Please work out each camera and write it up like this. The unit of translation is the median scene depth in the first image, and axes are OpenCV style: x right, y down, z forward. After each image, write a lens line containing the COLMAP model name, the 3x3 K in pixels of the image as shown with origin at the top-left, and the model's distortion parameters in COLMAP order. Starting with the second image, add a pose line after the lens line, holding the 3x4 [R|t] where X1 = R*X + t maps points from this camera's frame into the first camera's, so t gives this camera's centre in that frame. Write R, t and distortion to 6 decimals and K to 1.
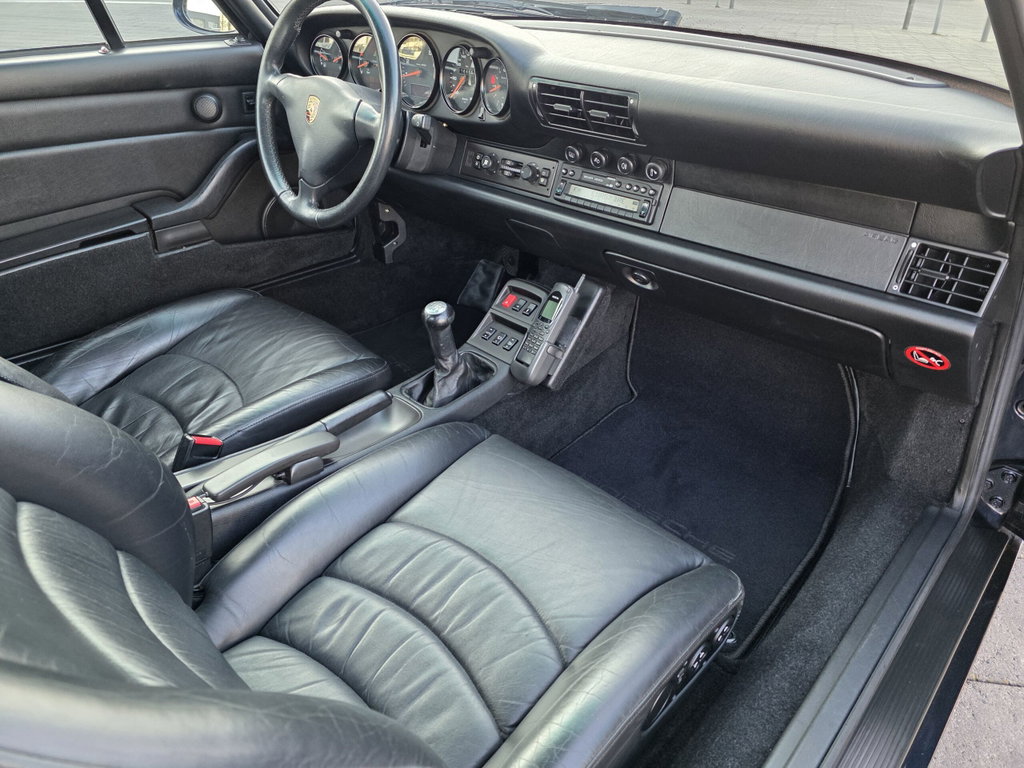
lens RADIAL K [[651.2, 0, 512.0], [0, 651.2, 384.0], [0, 0, 1]] dist [0.069807, -0.001058]
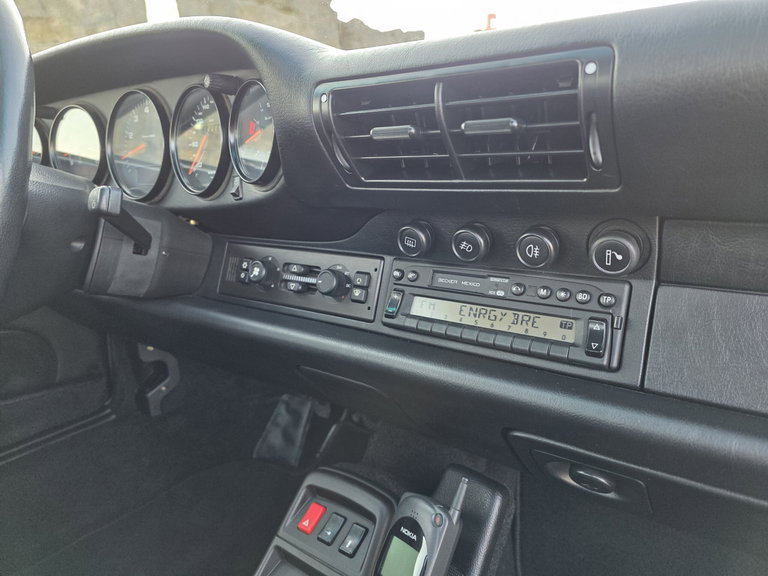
lens RADIAL K [[488.4, 0, 384.0], [0, 488.4, 288.0], [0, 0, 1]] dist [0.069807, -0.001058]
pose [[0.990700, -0.073214, 0.114688, 0.022552], [0.105156, 0.946883, -0.303899, -0.191284], [-0.086346, 0.313133, 0.945776, 0.620537]]
